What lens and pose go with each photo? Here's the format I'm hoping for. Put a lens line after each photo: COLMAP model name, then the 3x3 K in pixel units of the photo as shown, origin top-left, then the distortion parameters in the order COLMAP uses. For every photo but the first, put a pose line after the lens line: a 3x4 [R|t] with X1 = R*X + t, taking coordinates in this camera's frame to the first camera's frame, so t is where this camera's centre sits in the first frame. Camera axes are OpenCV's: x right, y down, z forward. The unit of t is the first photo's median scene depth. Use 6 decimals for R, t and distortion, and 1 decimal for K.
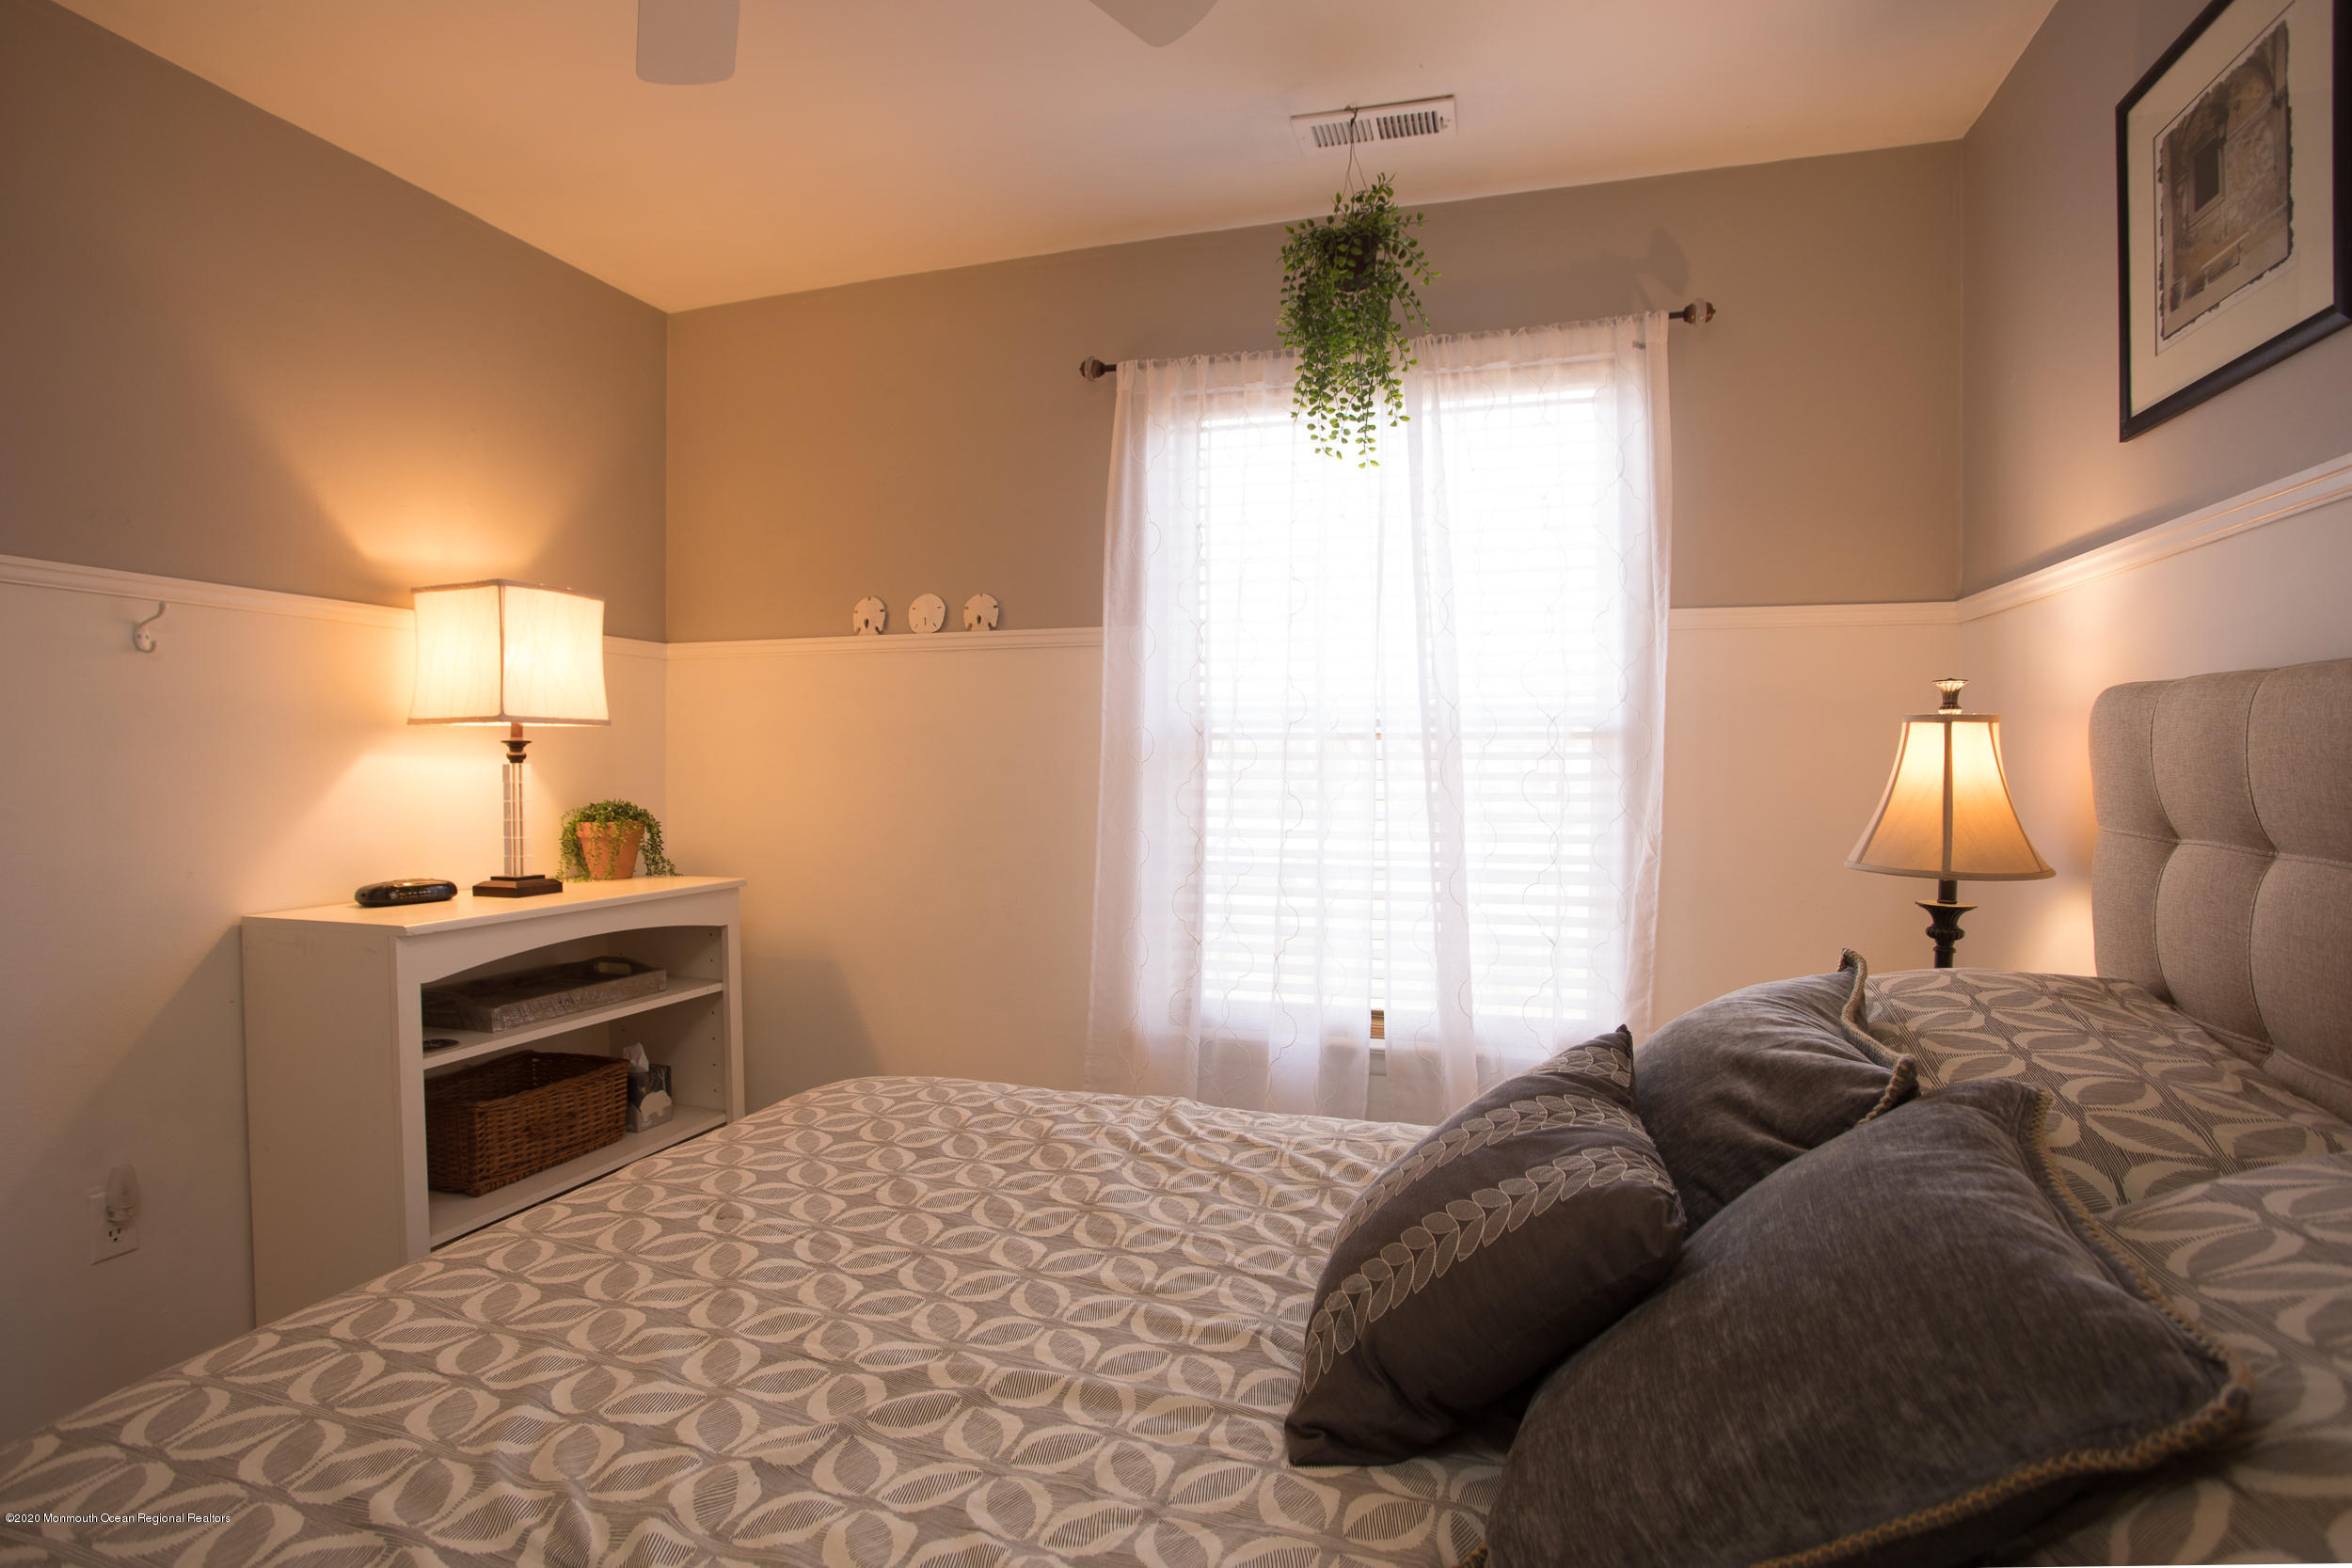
lens RADIAL K [[1175.4, 0, 1176.0], [0, 1175.4, 784.0], [0, 0, 1]] dist [-0.035741, 0.012601]
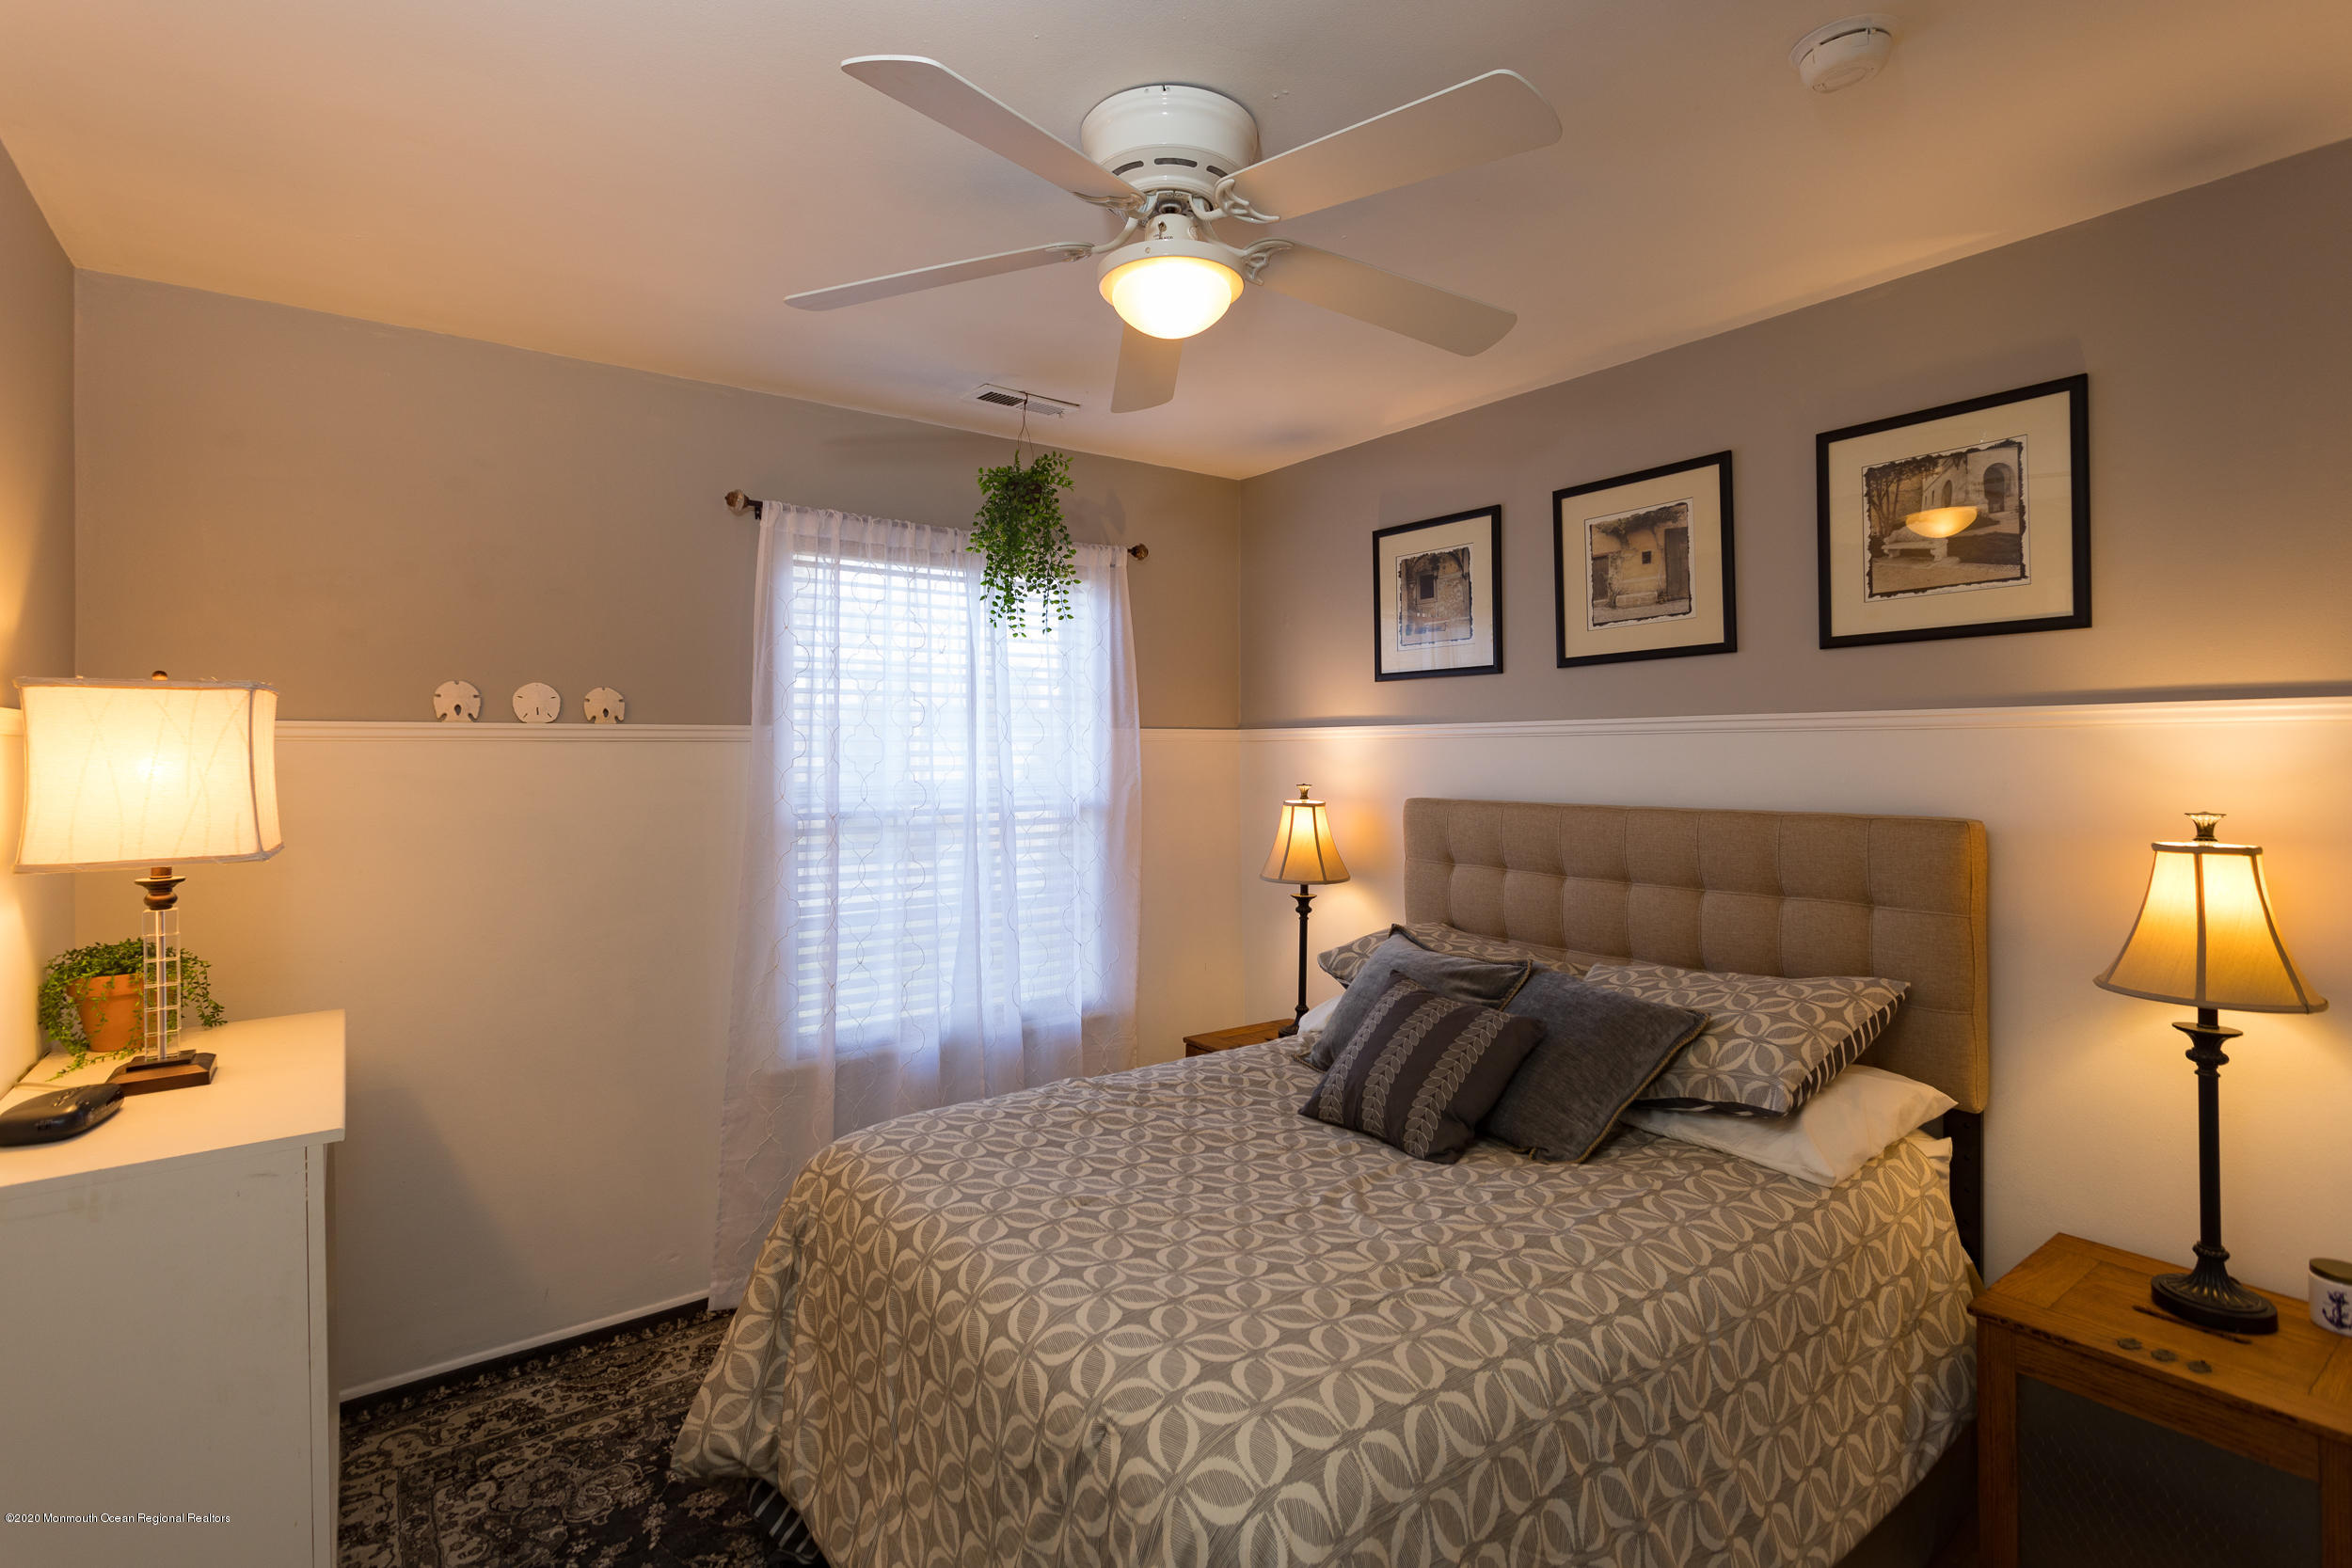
lens RADIAL K [[1104.1, 0, 1160.6], [0, 1104.1, 773.5], [0, 0, 1]] dist [0.000835, 0.001515]
pose [[0.597232, -0.025550, 0.801662, -0.809682], [0.021883, 0.999639, 0.015557, -0.112202], [-0.801770, 0.008251, 0.597575, 0.034068]]
